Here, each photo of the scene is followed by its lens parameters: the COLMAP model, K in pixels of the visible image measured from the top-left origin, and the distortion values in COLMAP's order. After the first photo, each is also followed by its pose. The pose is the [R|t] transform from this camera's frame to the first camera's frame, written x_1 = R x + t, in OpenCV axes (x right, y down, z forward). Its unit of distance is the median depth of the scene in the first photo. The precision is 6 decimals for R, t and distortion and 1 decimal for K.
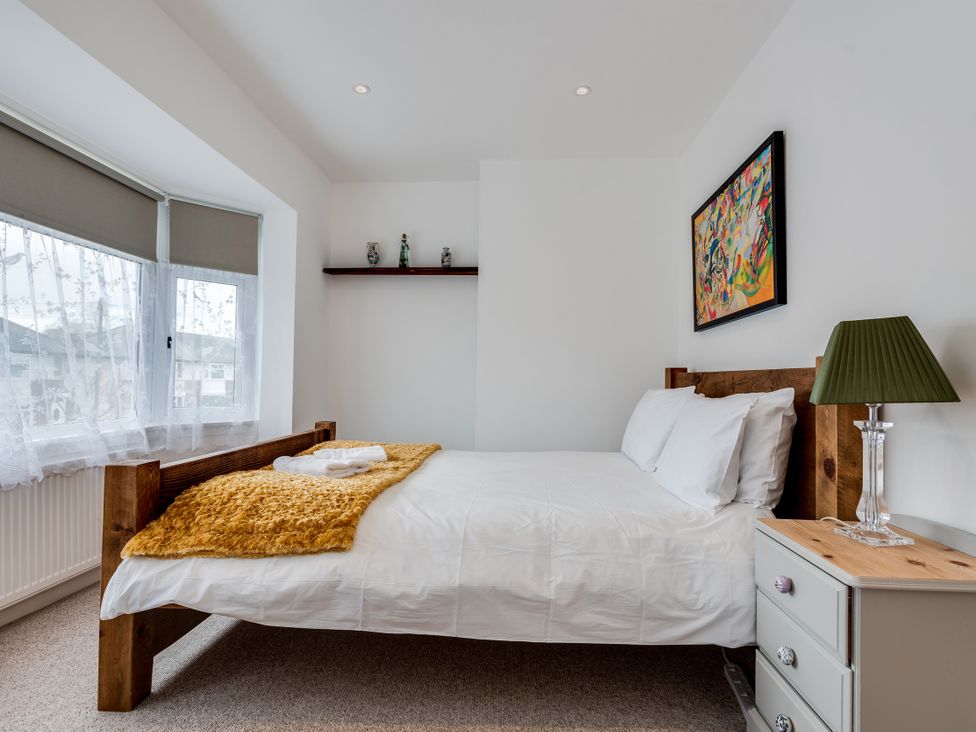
lens RADIAL K [[516.4, 0, 483.3], [0, 516.4, 373.5], [0, 0, 1]] dist [0.014070, -0.005903]
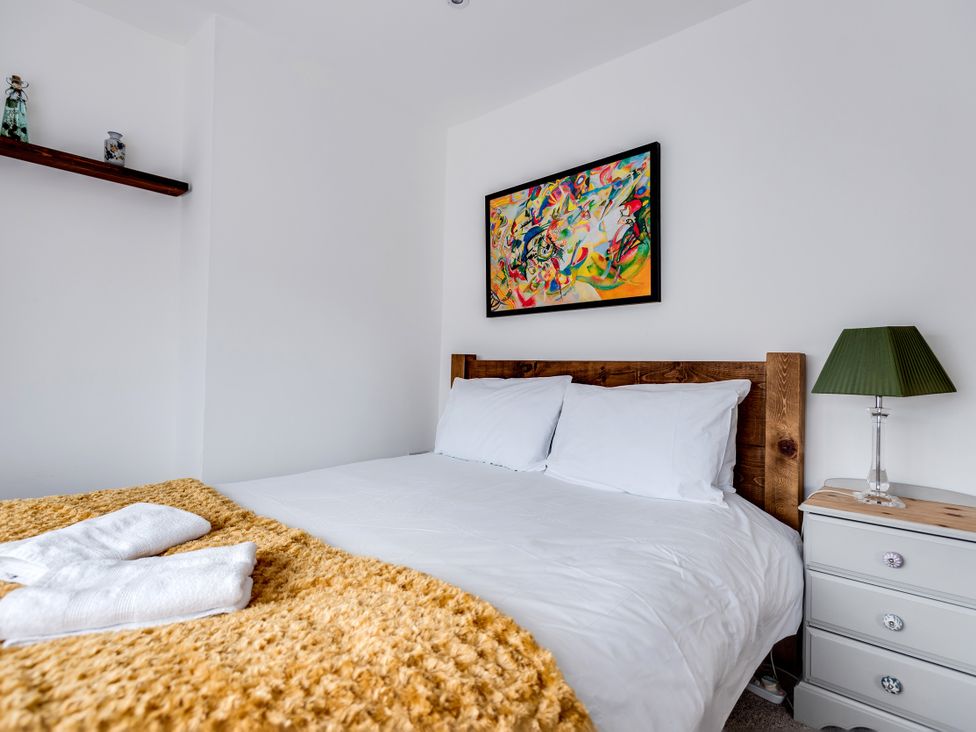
lens RADIAL K [[516.4, 0, 480.9], [0, 516.4, 362.4], [0, 0, 1]] dist [0.014070, -0.005903]
pose [[0.616428, 0.010043, 0.787347, -0.400678], [-0.020915, 0.999775, 0.003621, -0.000429], [-0.787133, -0.018700, 0.616499, 0.476265]]
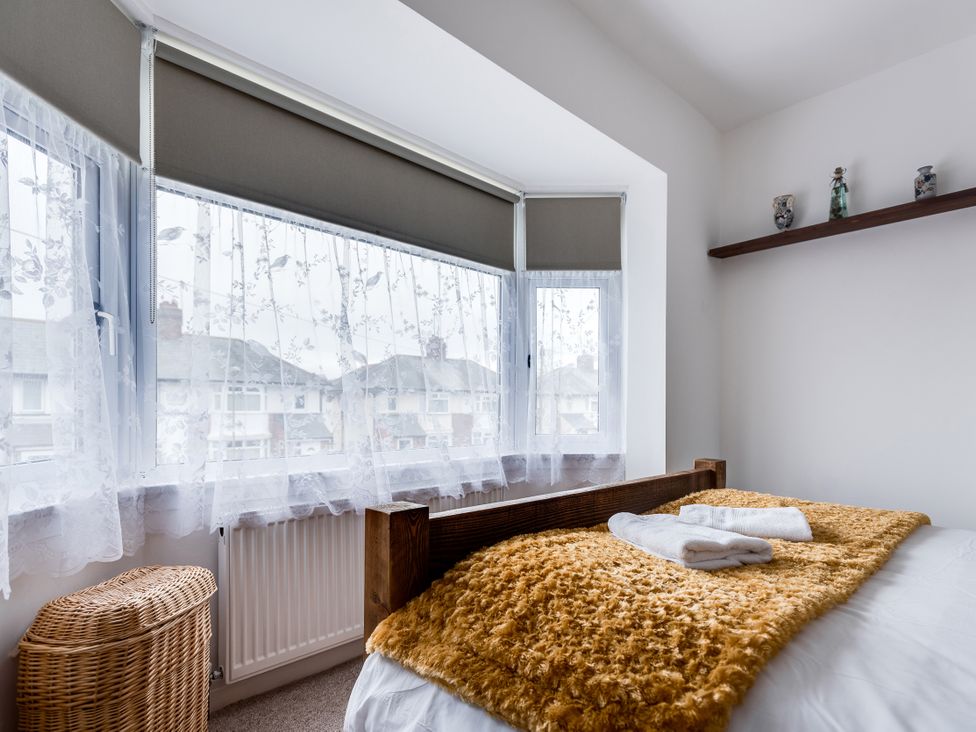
lens RADIAL K [[516.4, 0, 506.1], [0, 516.4, 405.2], [0, 0, 1]] dist [0.014070, -0.005903]
pose [[0.751660, -0.017581, -0.659317, -0.066021], [0.015336, 0.999840, -0.009176, 0.028369], [0.659373, -0.003214, 0.751809, 0.379658]]
